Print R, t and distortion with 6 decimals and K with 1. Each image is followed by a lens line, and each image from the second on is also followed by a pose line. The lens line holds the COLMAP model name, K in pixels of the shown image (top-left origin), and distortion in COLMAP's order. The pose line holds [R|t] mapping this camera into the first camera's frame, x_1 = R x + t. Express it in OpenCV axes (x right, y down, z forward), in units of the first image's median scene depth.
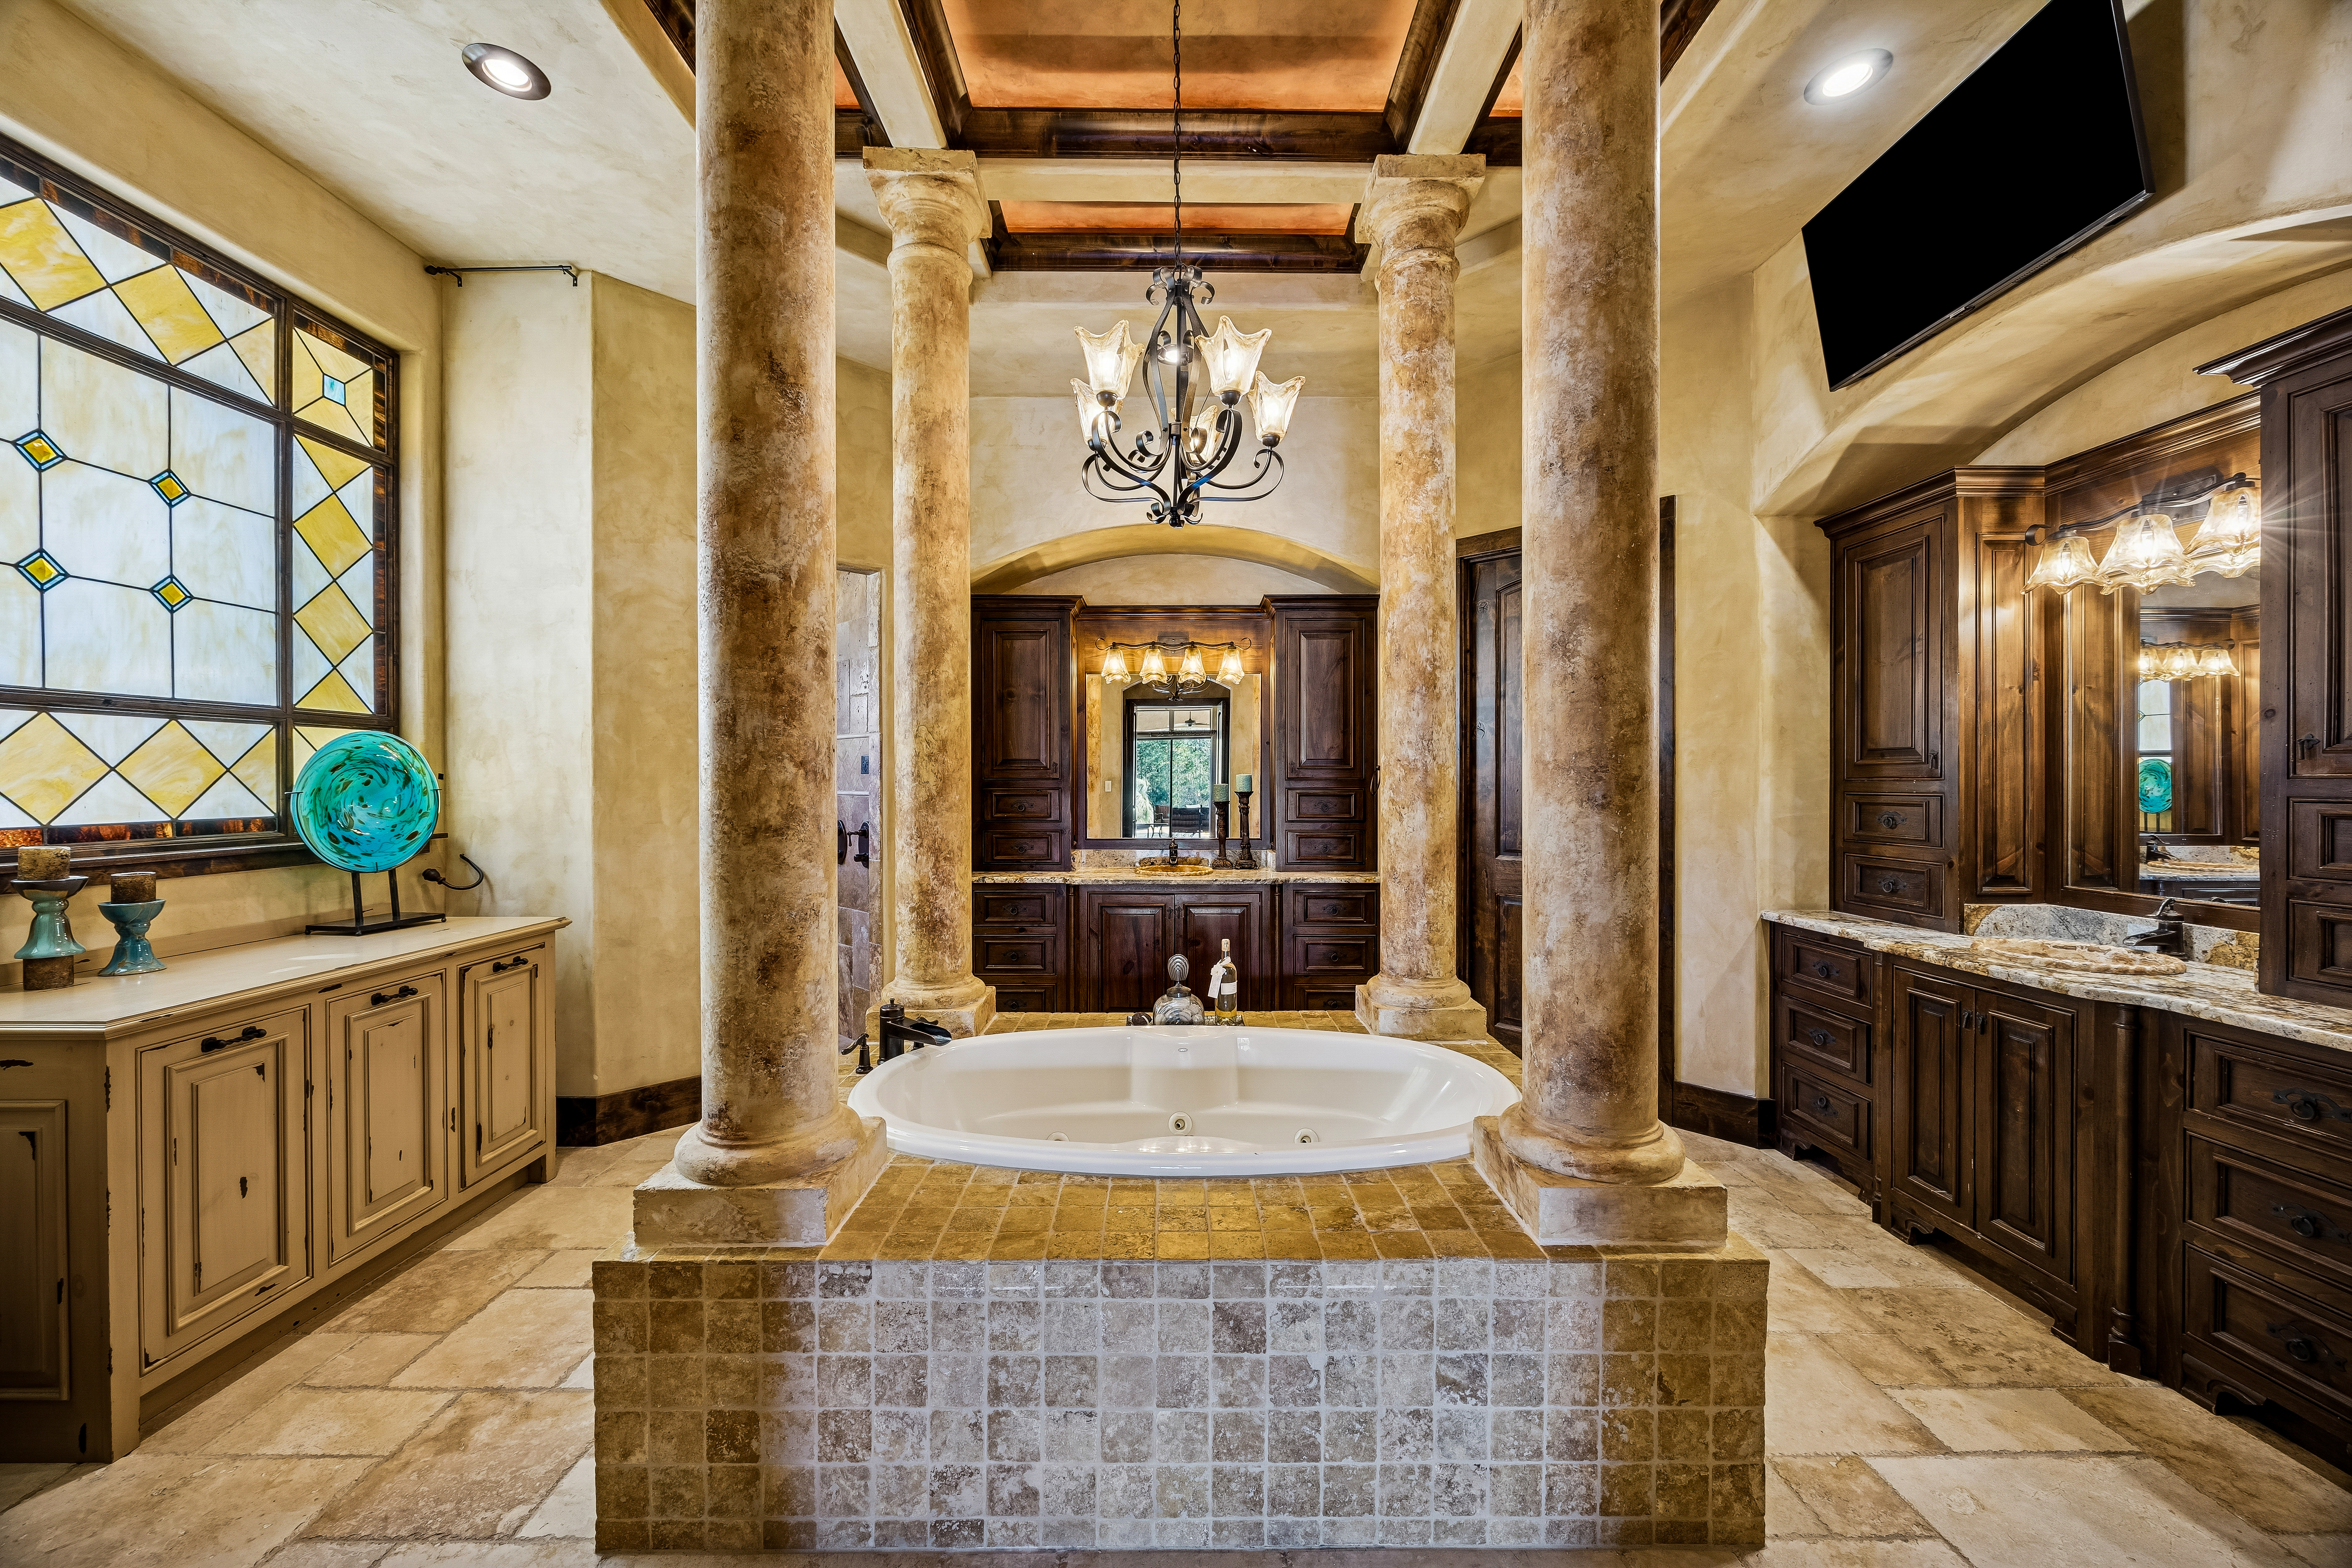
lens RADIAL K [[899.0, 0, 1162.2], [0, 899.0, 785.3], [0, 0, 1]] dist [-0.006222, 0.000172]
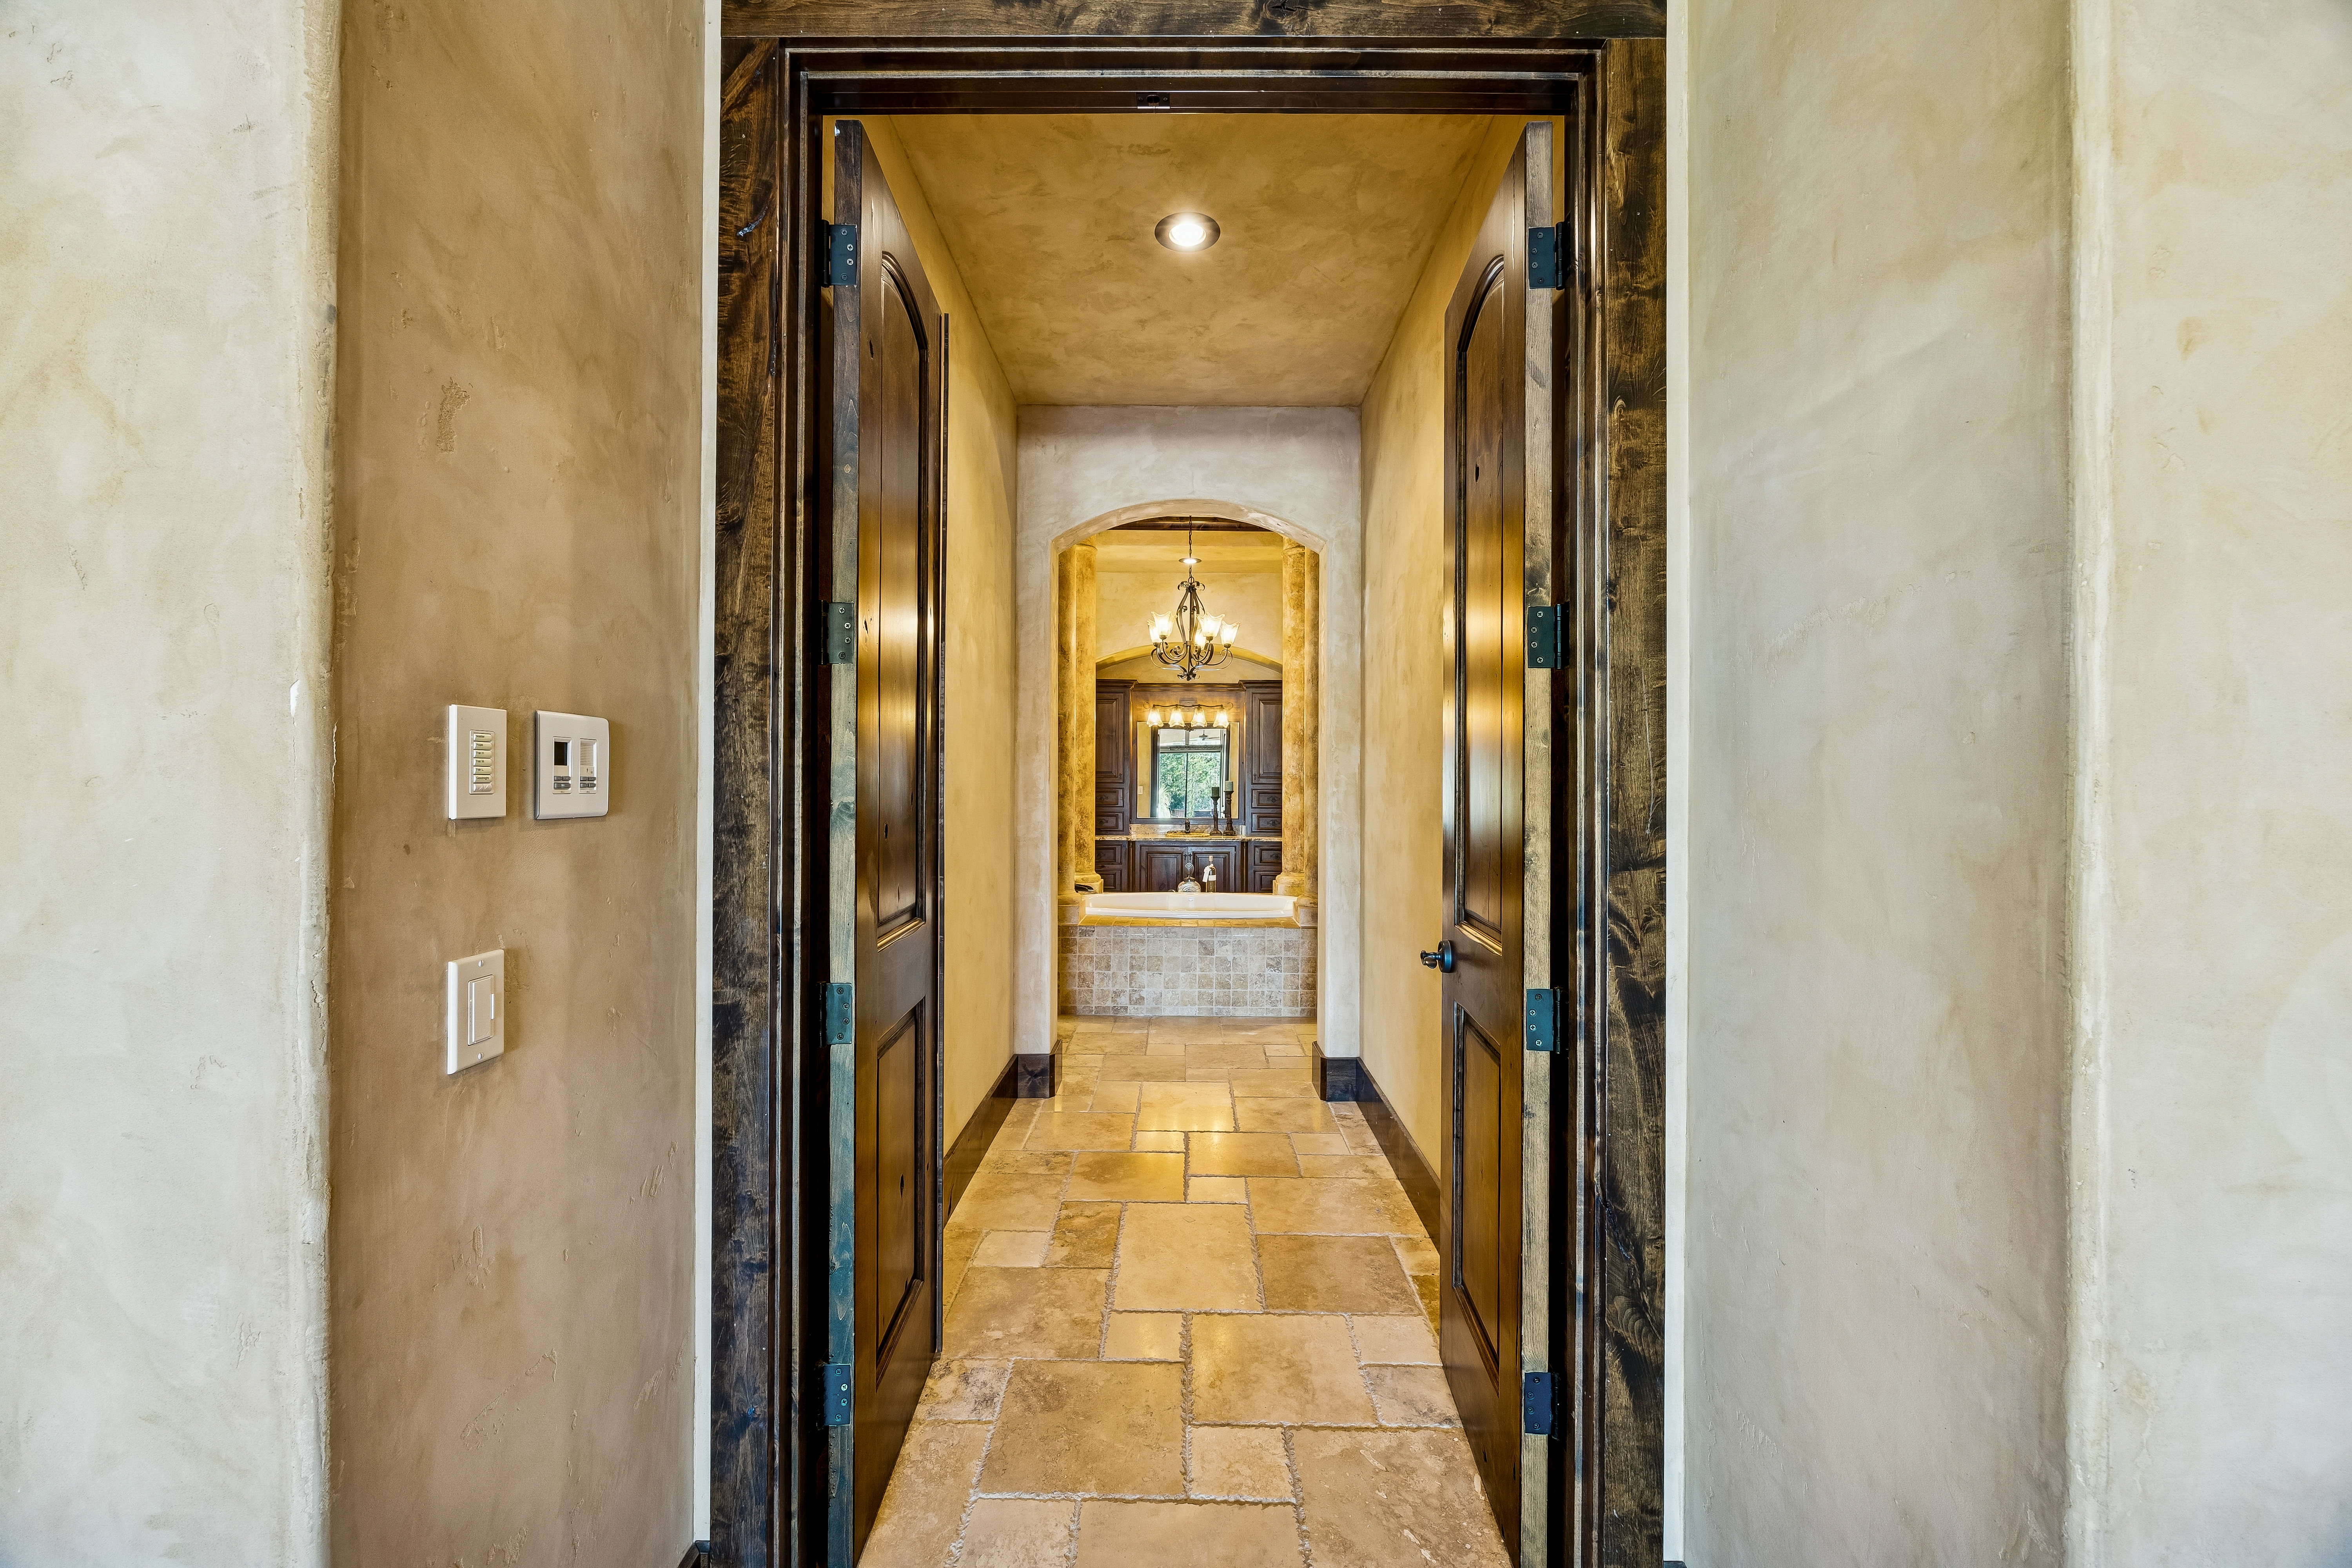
lens RADIAL K [[899.0, 0, 1162.2], [0, 899.0, 785.3], [0, 0, 1]] dist [-0.006222, 0.000172]
pose [[0.999832, 0.005467, -0.017468, -0.010283], [-0.005654, 0.999927, -0.010637, 0.023086], [0.017408, 0.010734, 0.999791, -1.143160]]
